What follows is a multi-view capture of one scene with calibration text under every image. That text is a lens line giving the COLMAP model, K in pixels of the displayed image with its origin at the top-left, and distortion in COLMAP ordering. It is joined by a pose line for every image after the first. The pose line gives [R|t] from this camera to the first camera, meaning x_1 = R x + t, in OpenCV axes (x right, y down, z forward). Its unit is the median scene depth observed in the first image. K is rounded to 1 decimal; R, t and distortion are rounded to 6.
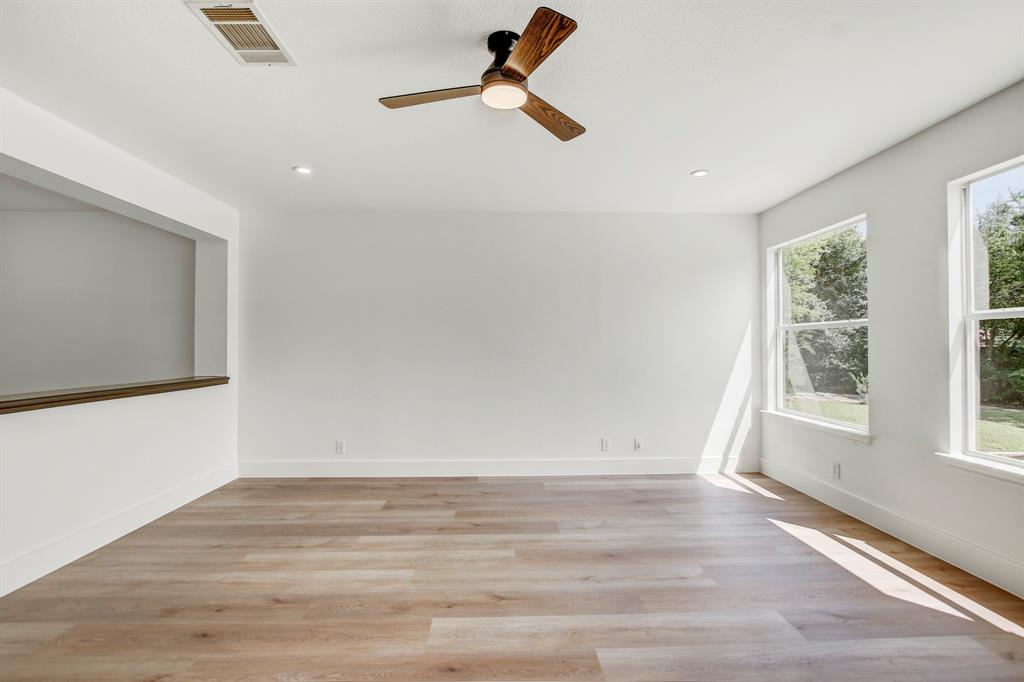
lens RADIAL K [[471.8, 0, 511.8], [0, 471.8, 343.5], [0, 0, 1]] dist [-0.002119, -0.000305]
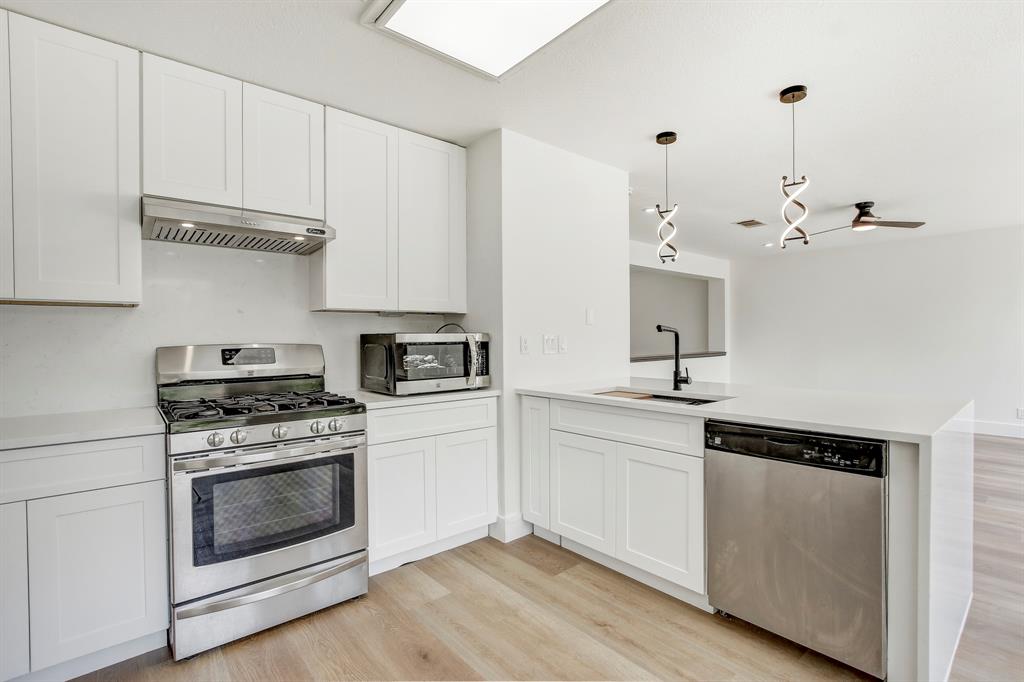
lens RADIAL K [[471.8, 0, 513.6], [0, 471.8, 341.7], [0, 0, 1]] dist [-0.002119, -0.000305]
pose [[0.631046, 0.005105, -0.775729, 0.420229], [0.008085, 0.999881, 0.013157, -0.003820], [0.775704, -0.014575, 0.630929, -1.091263]]
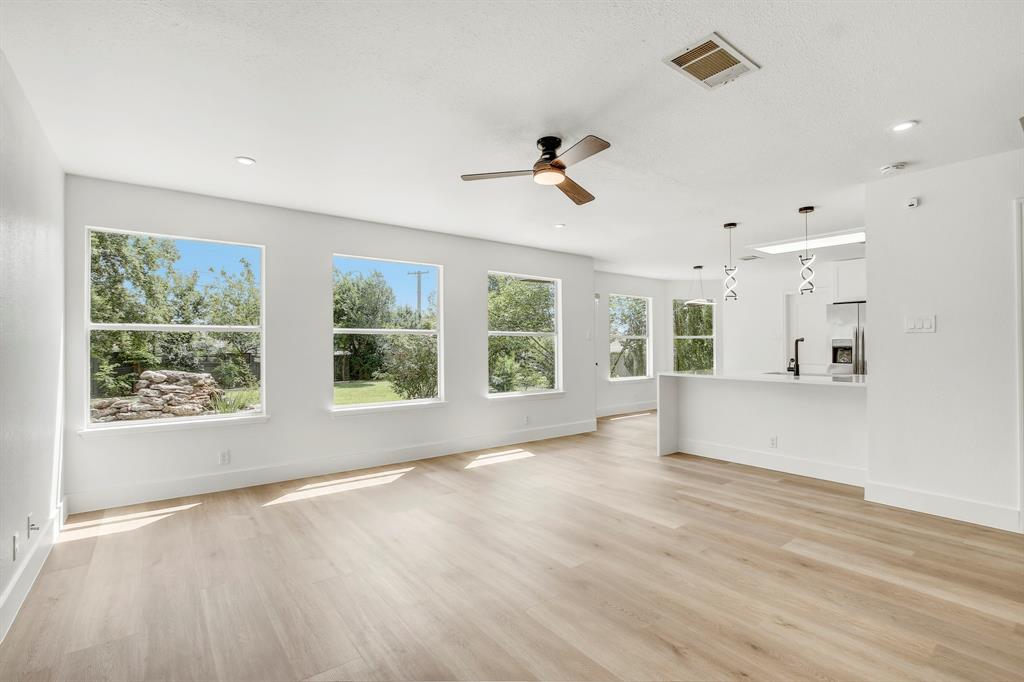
lens RADIAL K [[471.8, 0, 512.4], [0, 471.8, 343.8], [0, 0, 1]] dist [-0.002119, -0.000305]
pose [[-0.585083, 0.013098, 0.810868, -0.814485], [-0.000811, 0.999860, -0.016737, 0.016819], [-0.810973, -0.010450, -0.584990, 1.393920]]
